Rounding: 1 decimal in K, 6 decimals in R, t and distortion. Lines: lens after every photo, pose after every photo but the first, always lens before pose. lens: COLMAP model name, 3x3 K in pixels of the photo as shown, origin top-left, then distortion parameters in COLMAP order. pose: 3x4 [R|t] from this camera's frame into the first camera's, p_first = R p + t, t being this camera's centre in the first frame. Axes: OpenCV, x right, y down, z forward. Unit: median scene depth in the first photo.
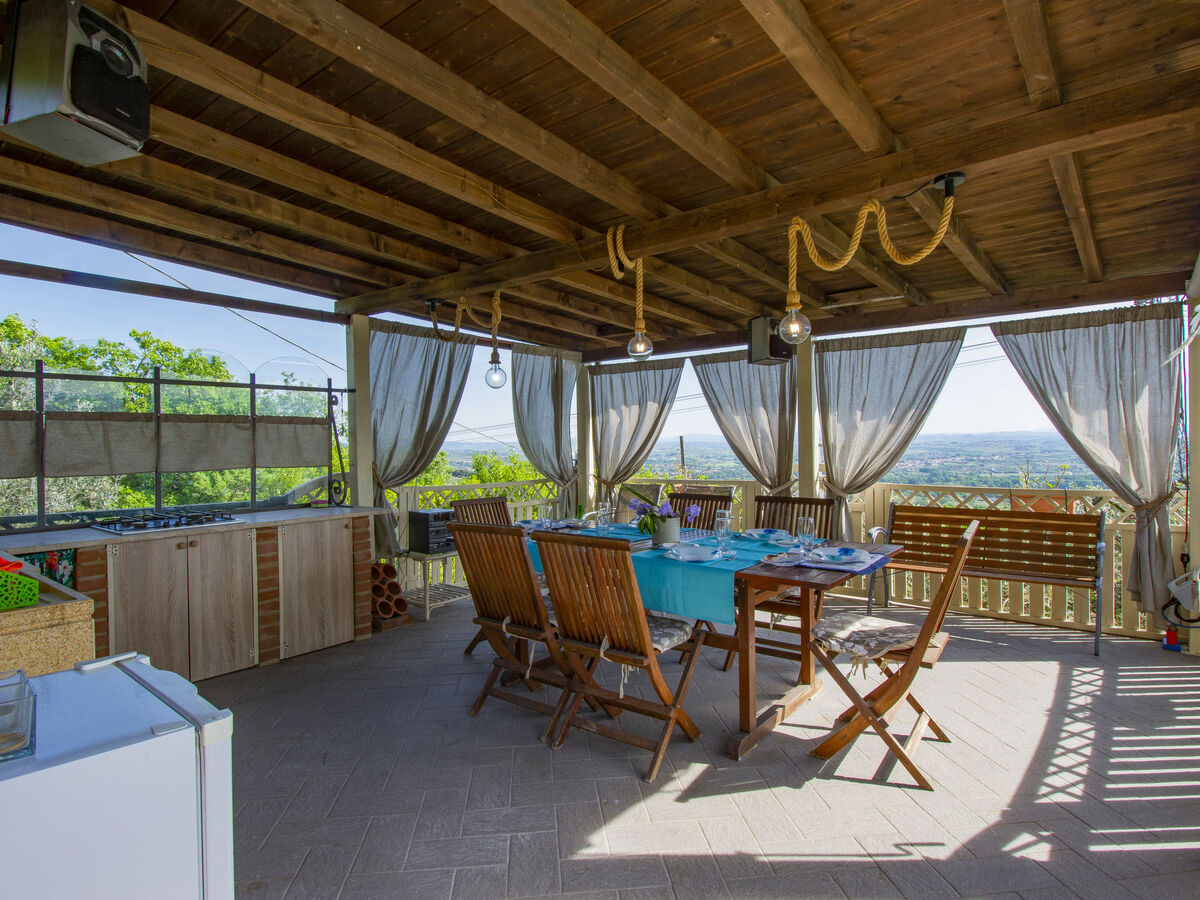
lens RADIAL K [[597.7, 0, 604.4], [0, 597.7, 452.1], [0, 0, 1]] dist [0.018891, -0.023446]
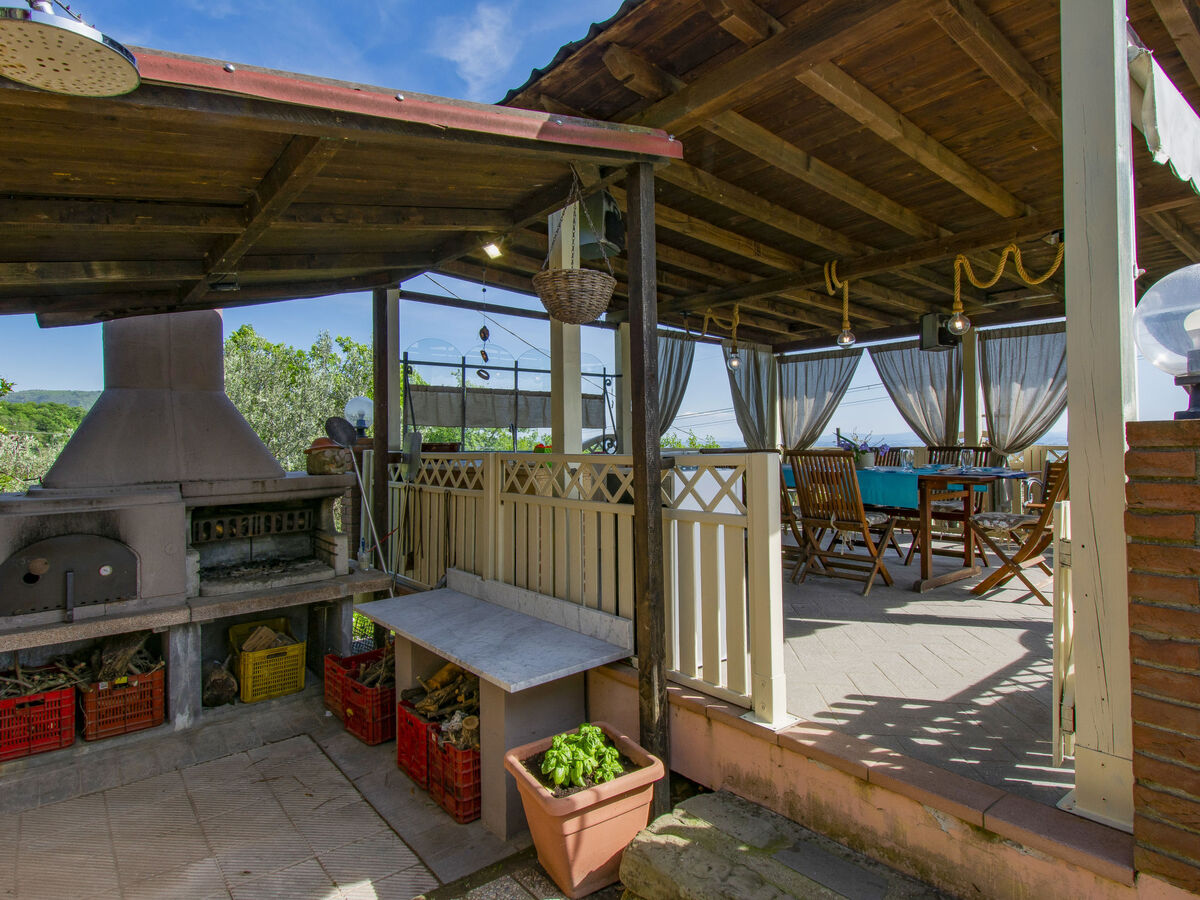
lens RADIAL K [[628.5, 0, 616.2], [0, 628.5, 437.8], [0, 0, 1]] dist [0.024999, -0.000389]
pose [[0.981019, 0.004844, -0.193850, -0.154178], [-0.009552, 0.999682, -0.023359, 0.088037], [0.193675, 0.024767, 0.980753, -0.512917]]
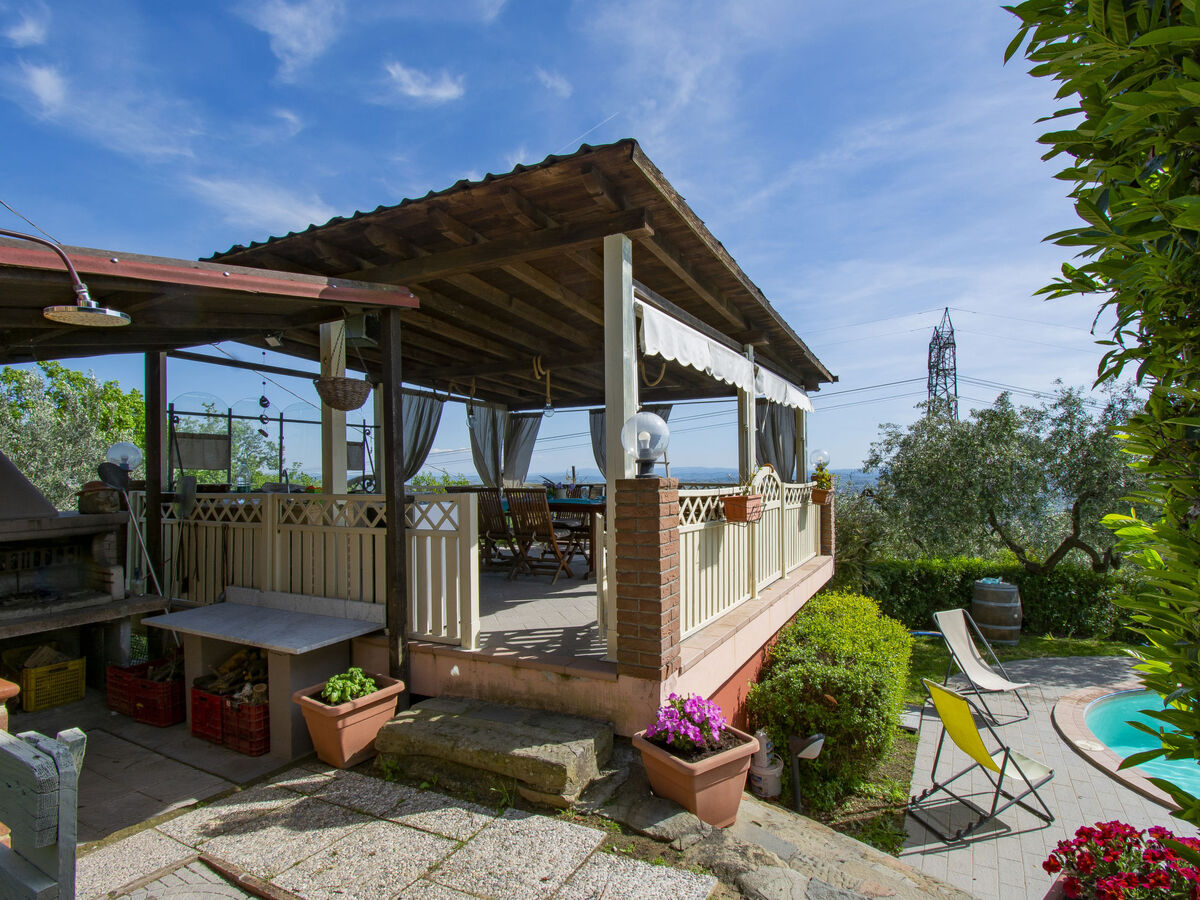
lens RADIAL K [[577.0, 0, 615.2], [0, 577.0, 470.2], [0, 0, 1]] dist [0.016737, -0.020137]
pose [[0.980469, 0.006853, 0.196555, -0.085942], [-0.001160, 0.999577, -0.029065, 0.077502], [-0.196671, 0.028270, 0.980062, -0.846892]]
